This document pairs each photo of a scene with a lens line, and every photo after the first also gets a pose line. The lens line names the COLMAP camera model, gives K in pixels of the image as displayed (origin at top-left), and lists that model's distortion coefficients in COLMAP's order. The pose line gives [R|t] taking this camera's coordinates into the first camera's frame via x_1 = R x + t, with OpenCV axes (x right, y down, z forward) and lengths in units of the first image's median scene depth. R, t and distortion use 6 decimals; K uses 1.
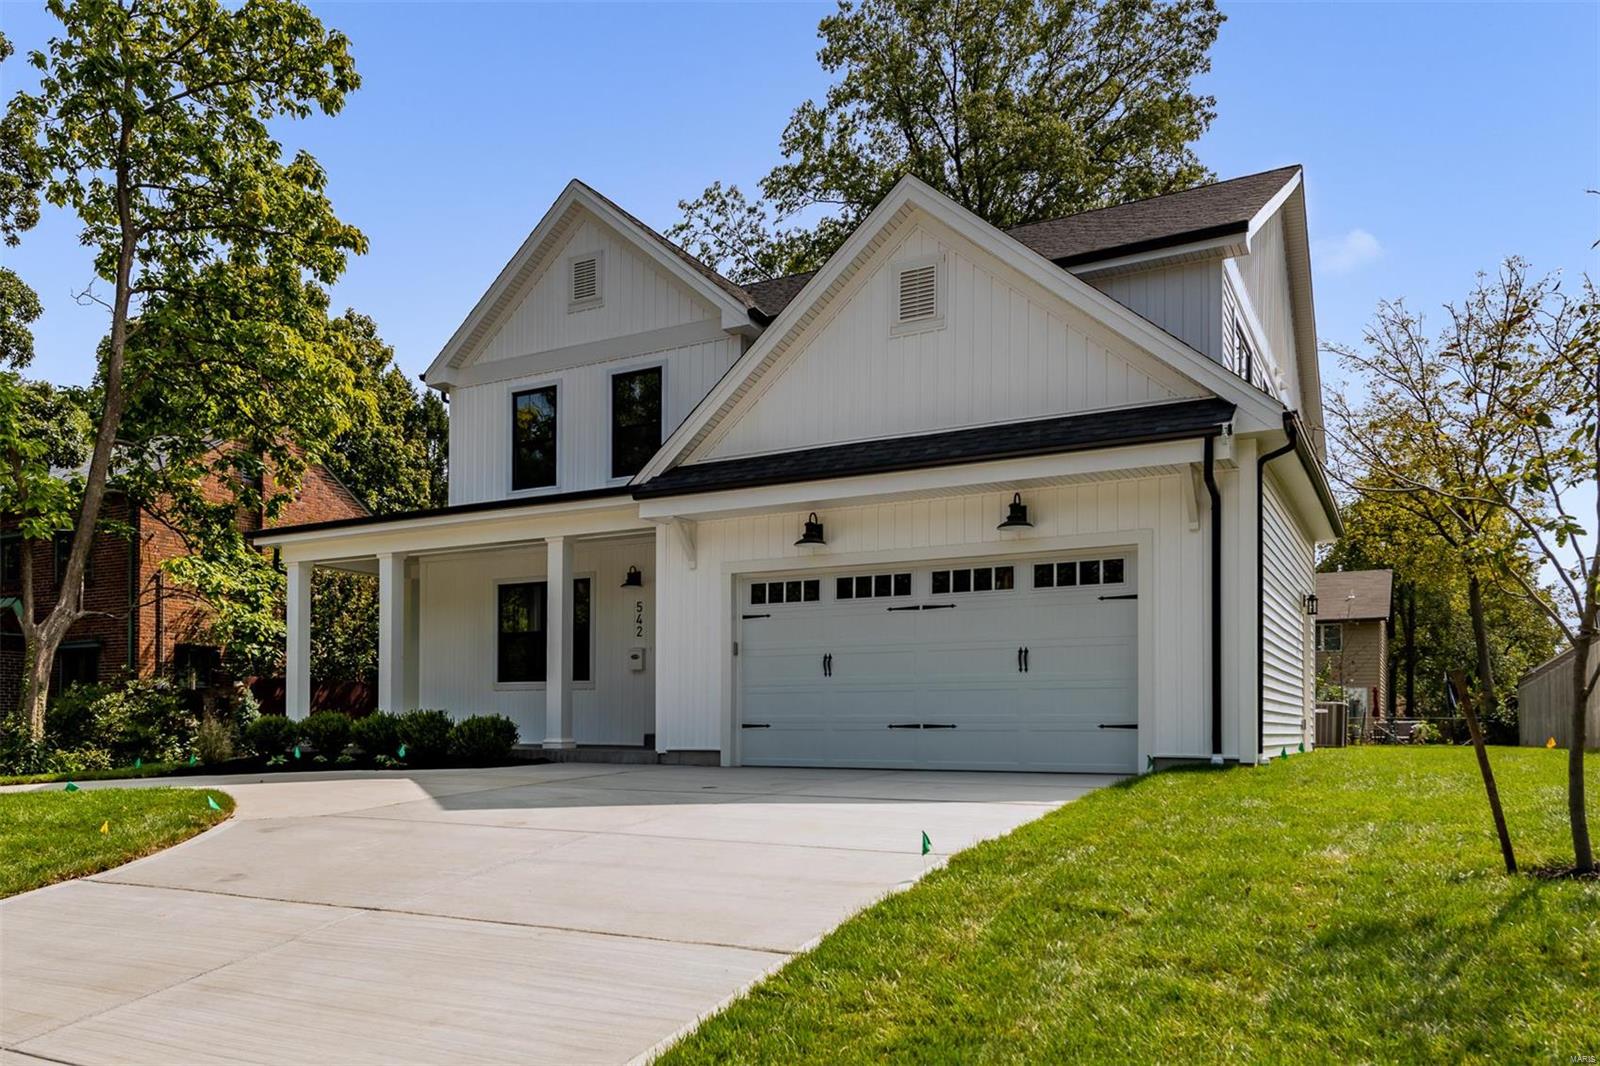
lens RADIAL K [[977.0, 0, 798.2], [0, 977.0, 550.7], [0, 0, 1]] dist [-0.001965, -0.000783]
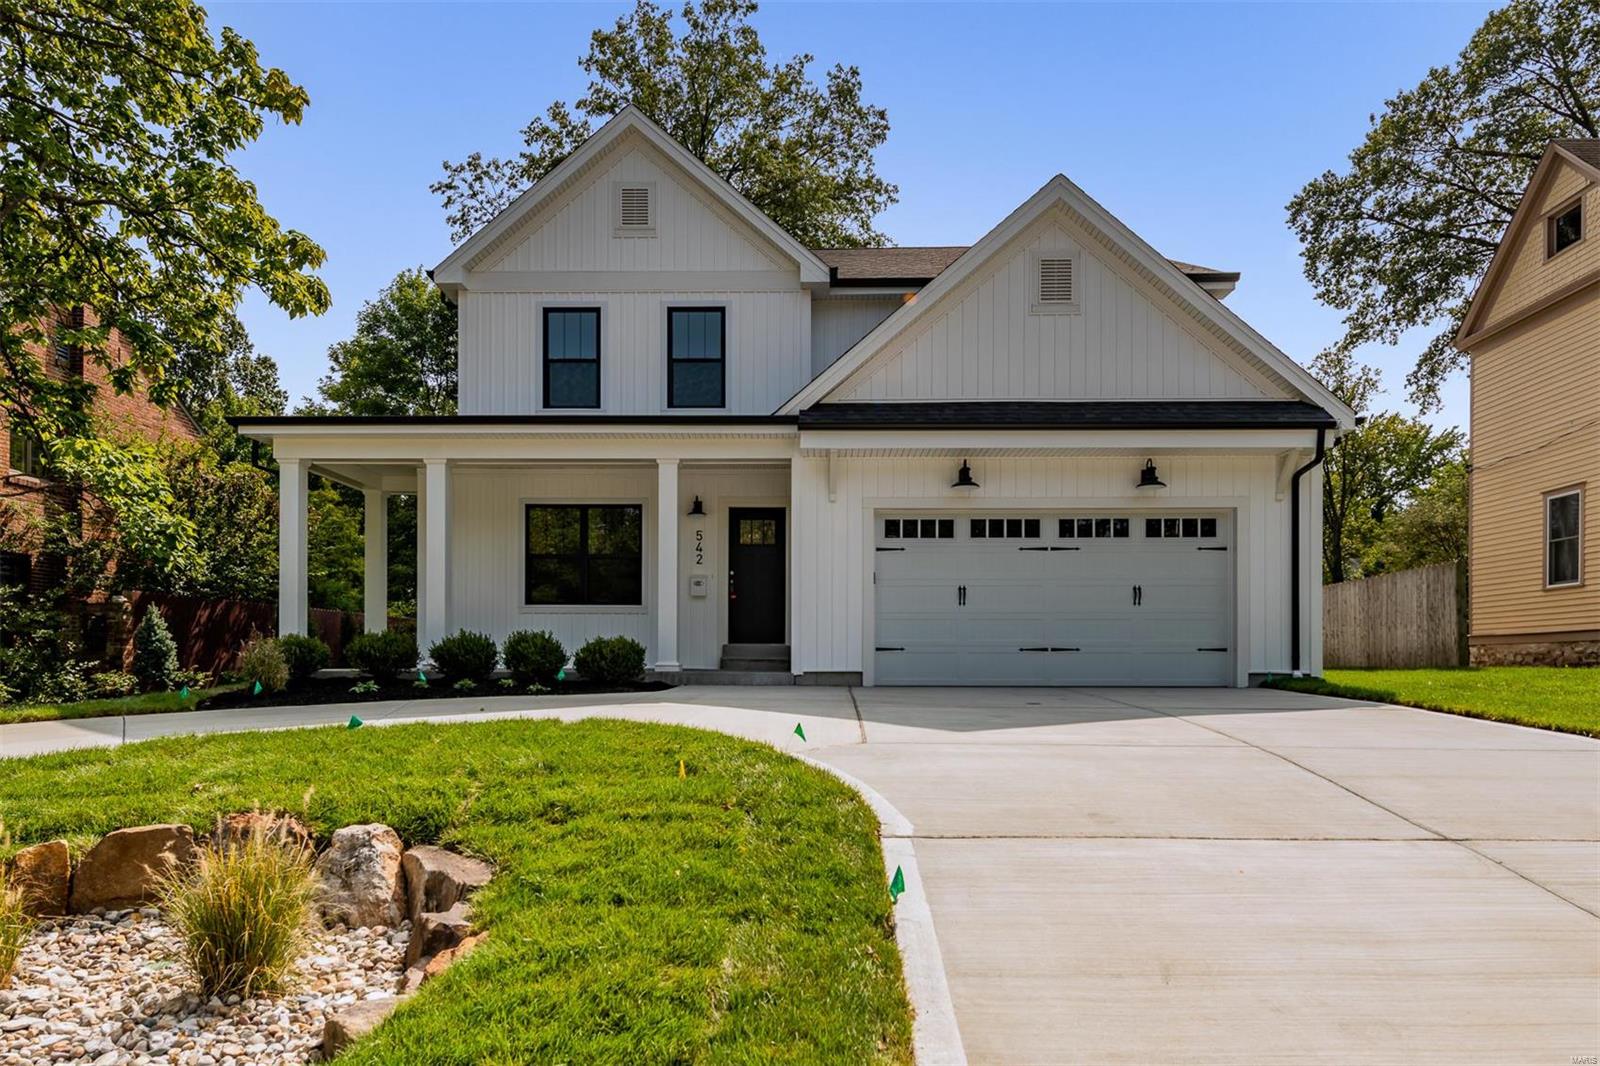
lens RADIAL K [[778.6, 0, 800.0], [0, 778.6, 533.0], [0, 0, 1]] dist [0.000454, 0.000349]
pose [[0.914329, 0.058628, 0.400705, -0.456287], [-0.071596, 0.997281, 0.017454, 0.038686], [-0.398592, -0.044648, 0.916041, 0.228713]]
